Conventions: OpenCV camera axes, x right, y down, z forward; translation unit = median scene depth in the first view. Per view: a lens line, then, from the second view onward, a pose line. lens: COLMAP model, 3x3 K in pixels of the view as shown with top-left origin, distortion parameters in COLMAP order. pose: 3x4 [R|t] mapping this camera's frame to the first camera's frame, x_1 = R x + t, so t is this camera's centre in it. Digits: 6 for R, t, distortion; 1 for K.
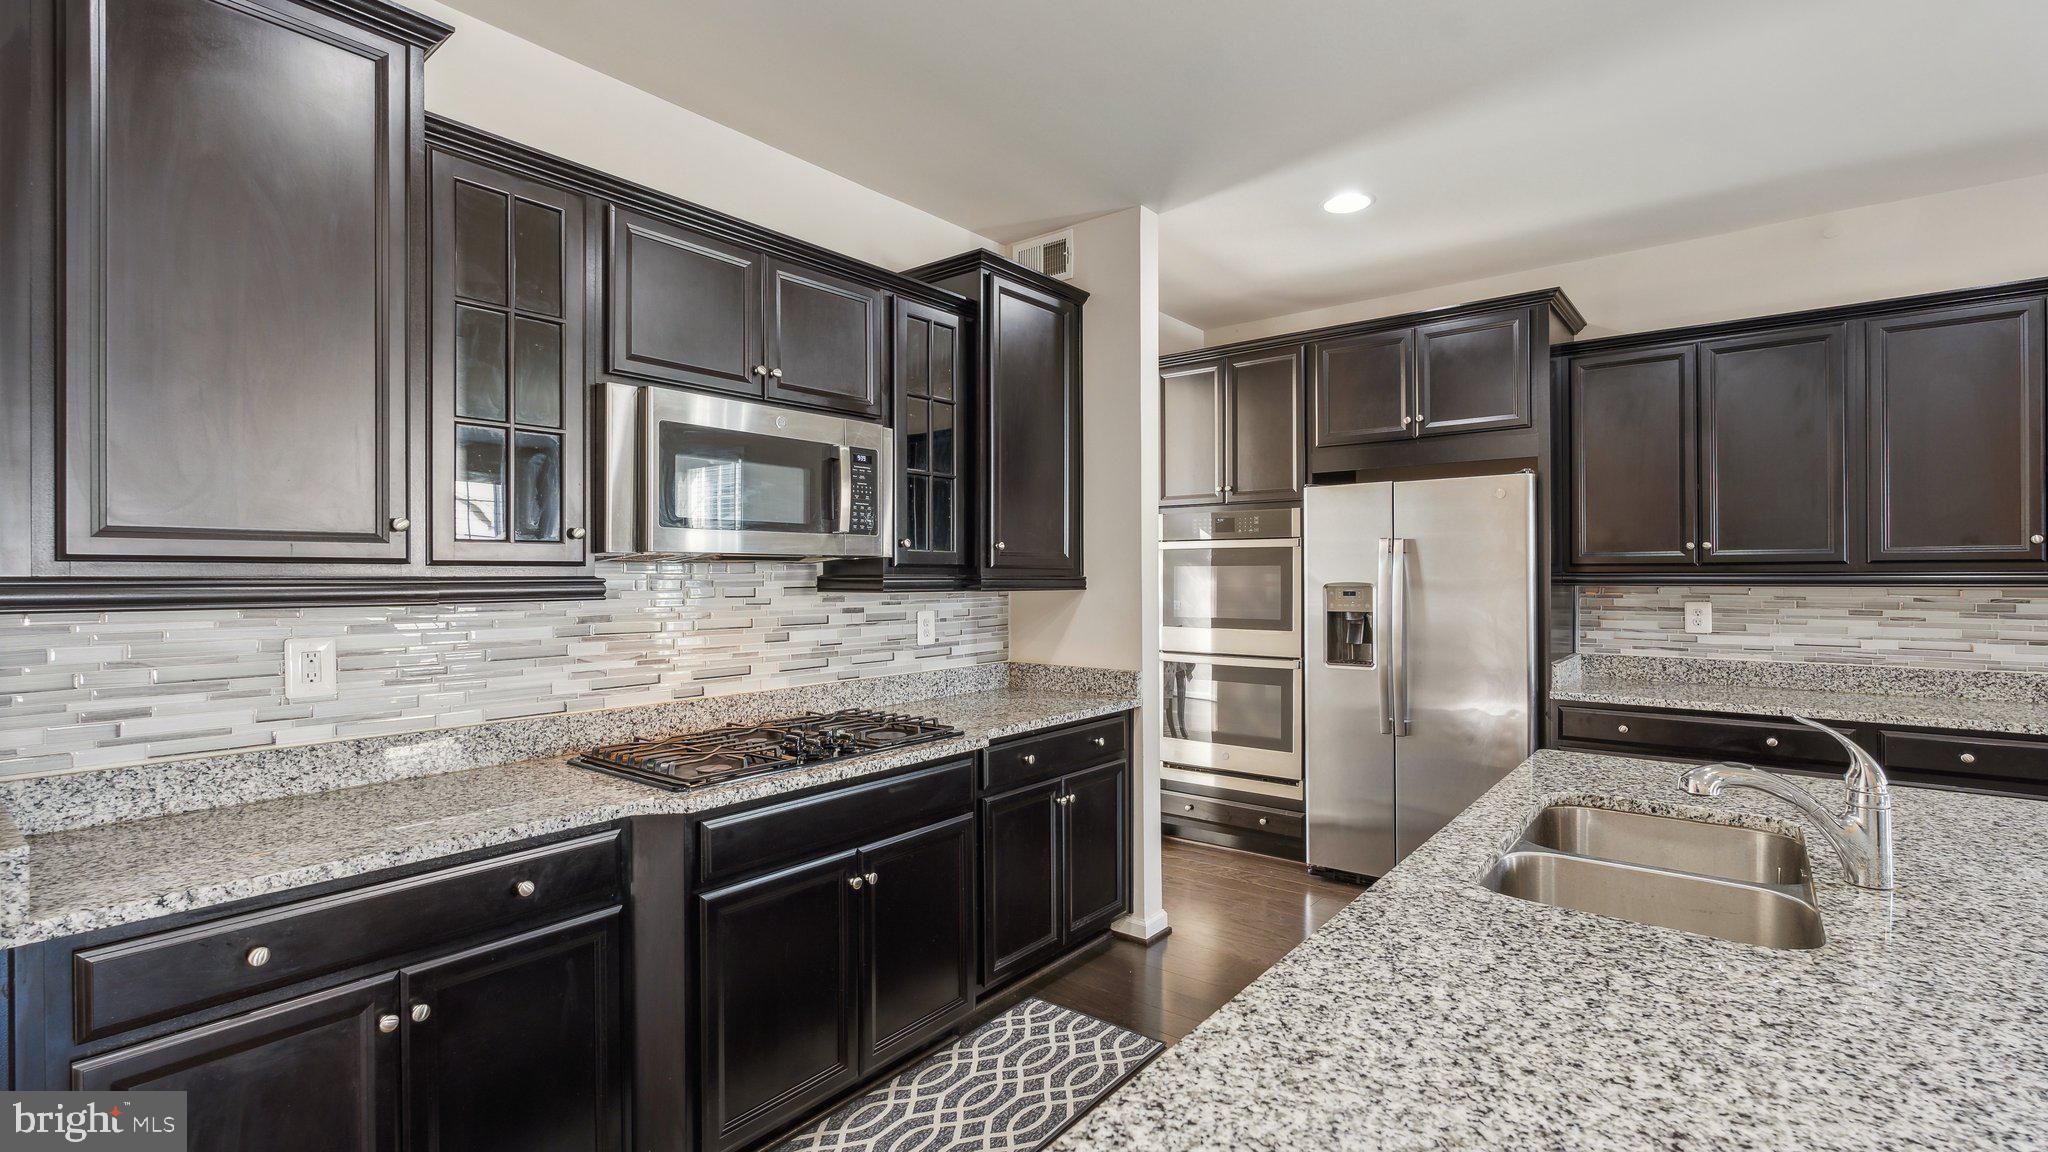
lens RADIAL K [[922.5, 0, 1033.6], [0, 922.5, 574.8], [0, 0, 1]] dist [-0.000012, 0.000922]
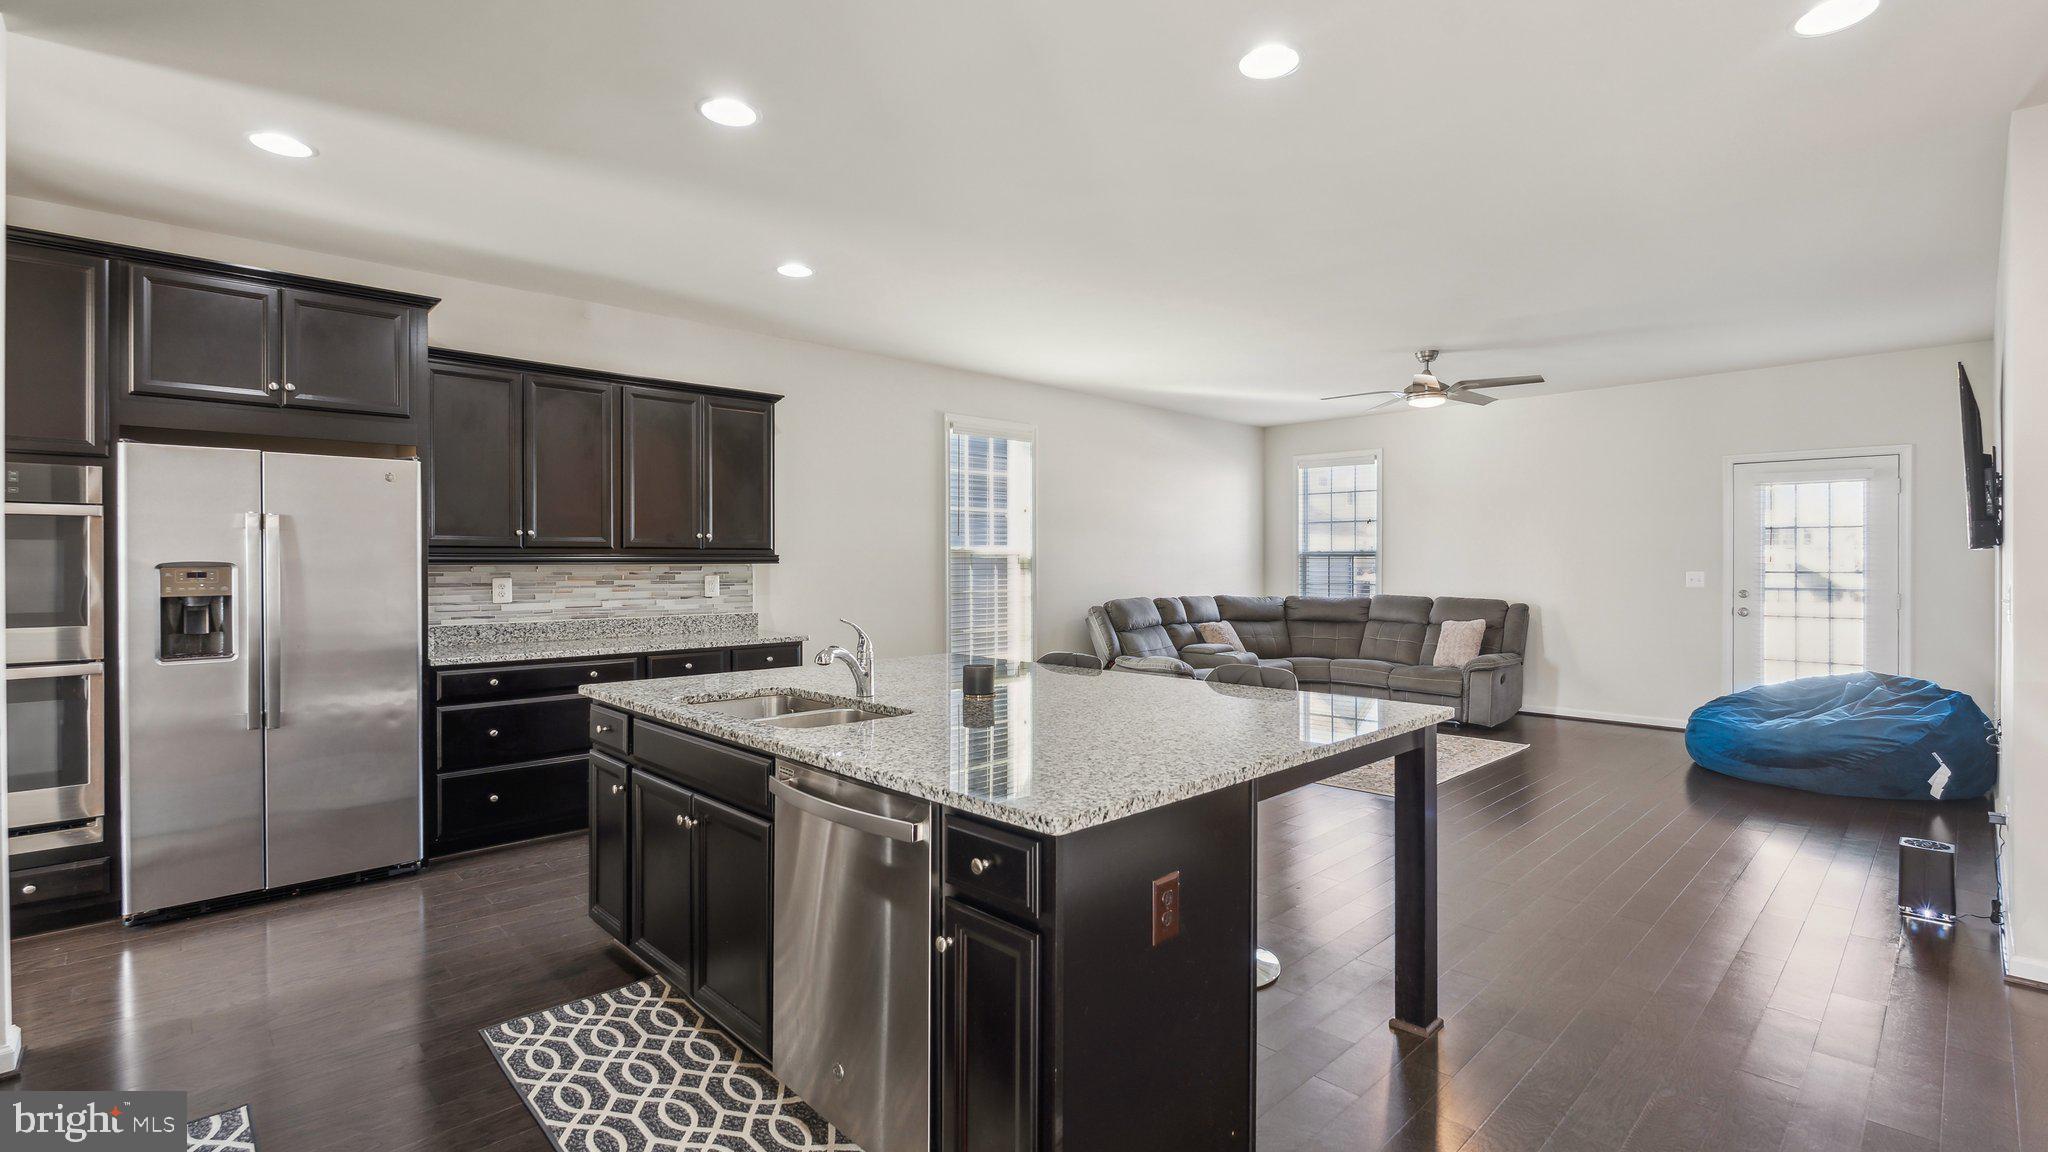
lens RADIAL K [[922.5, 0, 1025.7], [0, 922.5, 562.7], [0, 0, 1]] dist [-0.000012, 0.000922]
pose [[0.137623, 0.002475, 0.990482, -0.491316], [0.002521, 0.999993, -0.002850, 0.016579], [-0.990482, 0.002890, 0.137615, 0.151759]]
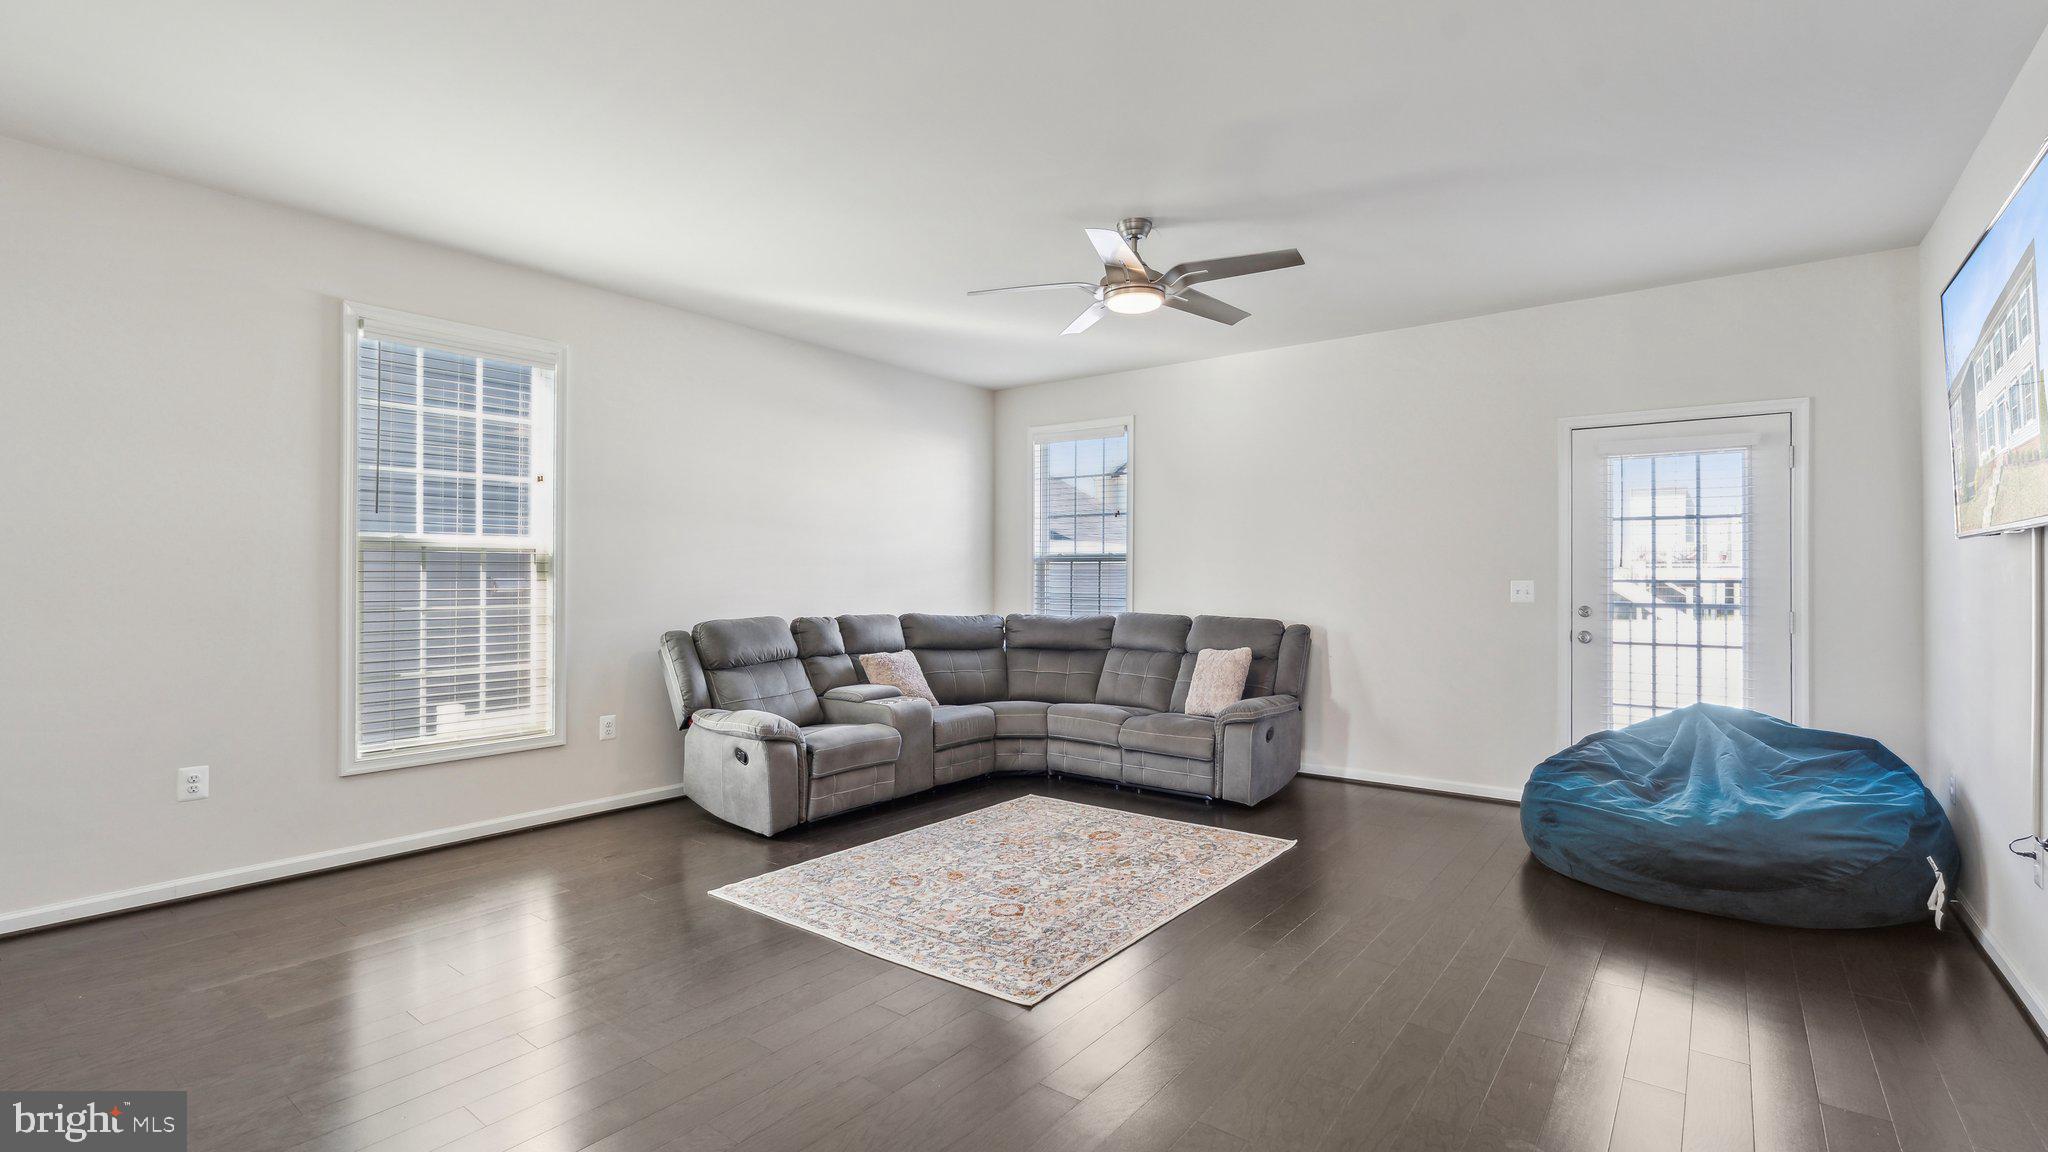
lens RADIAL K [[922.5, 0, 1023.0], [0, 922.5, 570.7], [0, 0, 1]] dist [-0.000012, 0.000922]
pose [[-0.005675, 0.011413, 0.999919, 0.343407], [-0.001353, 0.999934, -0.011421, 0.038547], [-0.999983, -0.001417, -0.005659, -0.267075]]
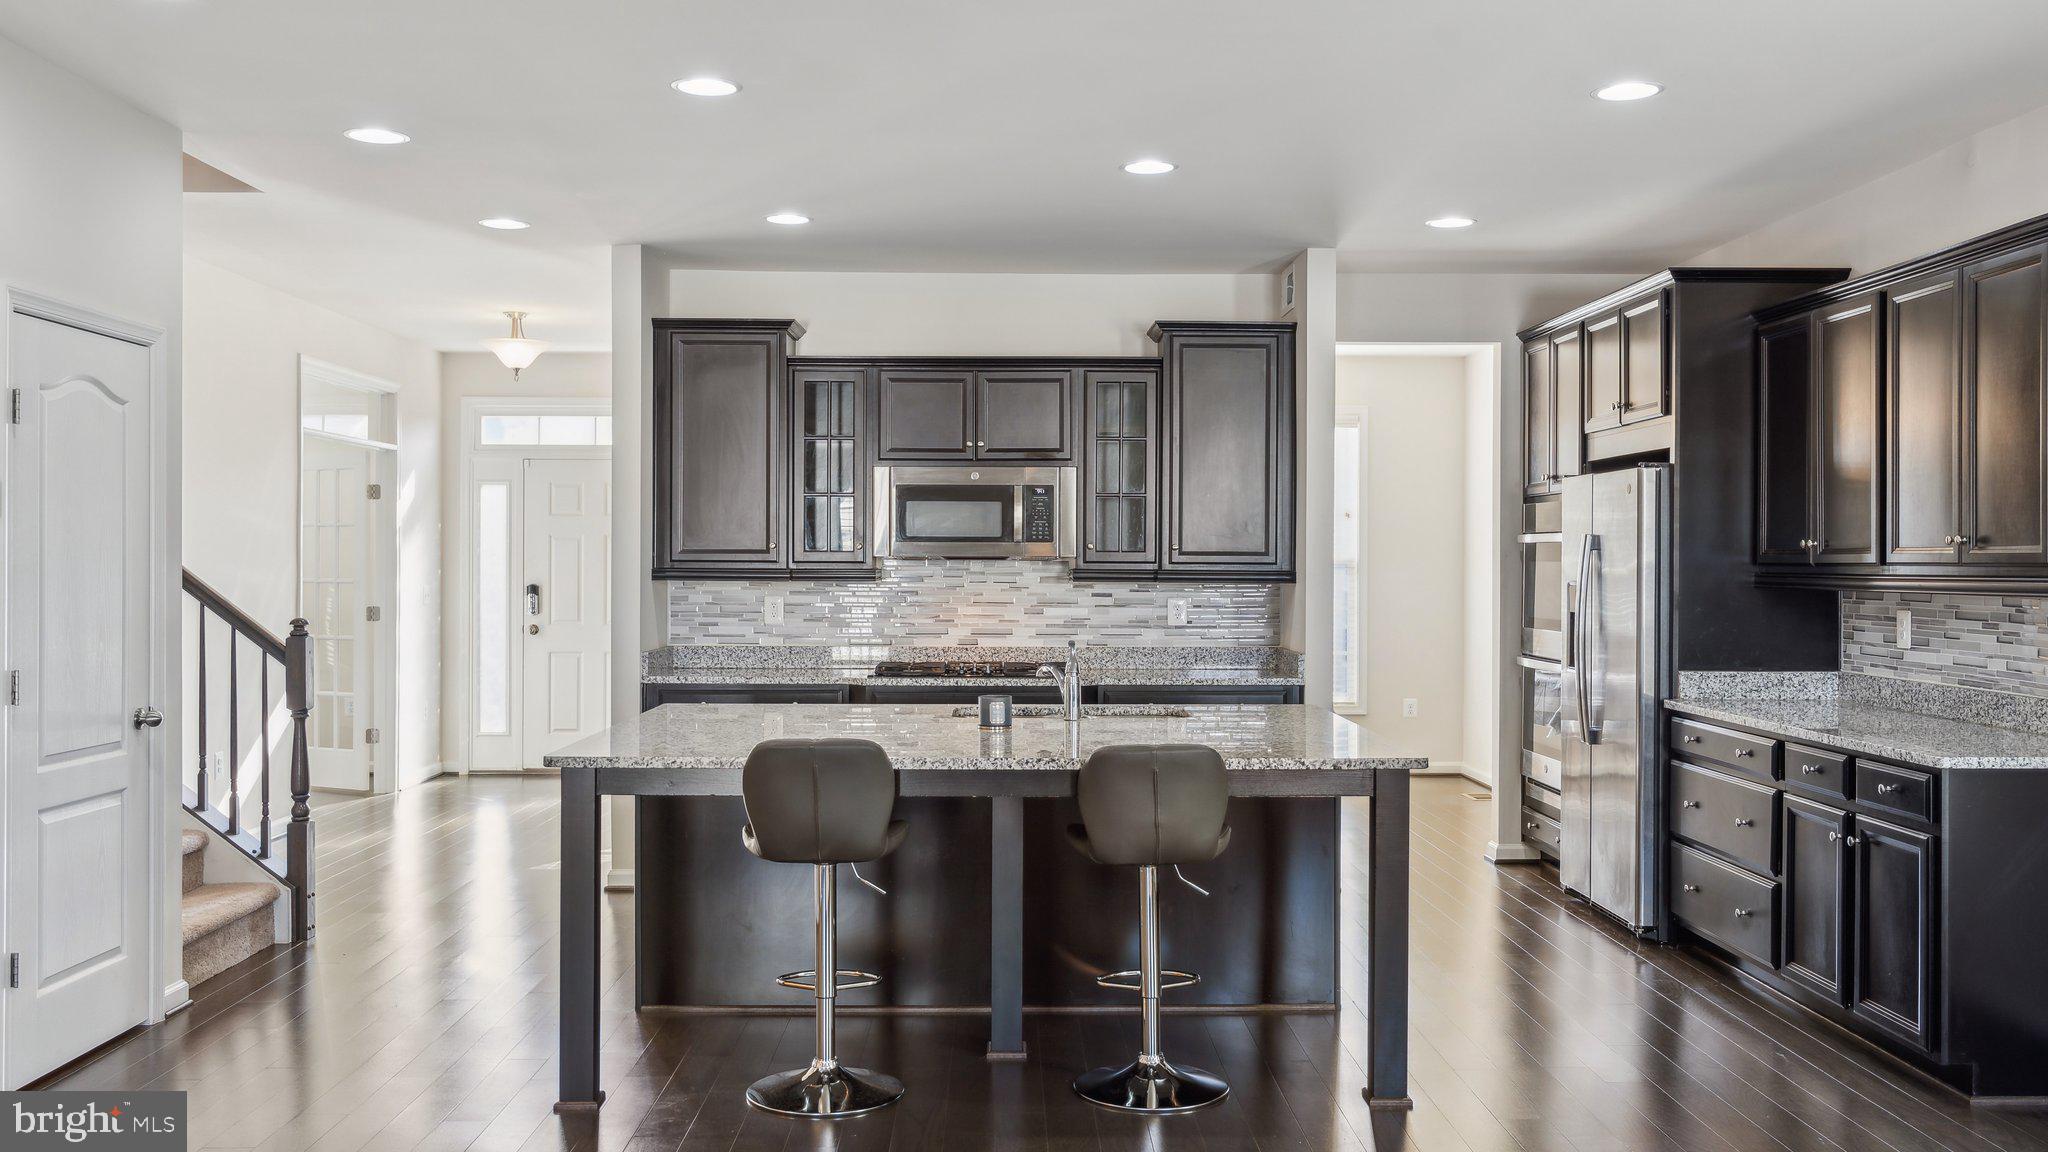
lens RADIAL K [[1774.4, 0, 1026.8], [0, 1774.4, 547.3], [0, 0, 1]] dist [0.016402, 0.002760]
pose [[0.629005, -0.000595, -0.777401, 1.722740], [-0.005556, 0.999971, -0.005261, -0.016724], [0.777382, 0.007628, 0.628983, -0.703086]]
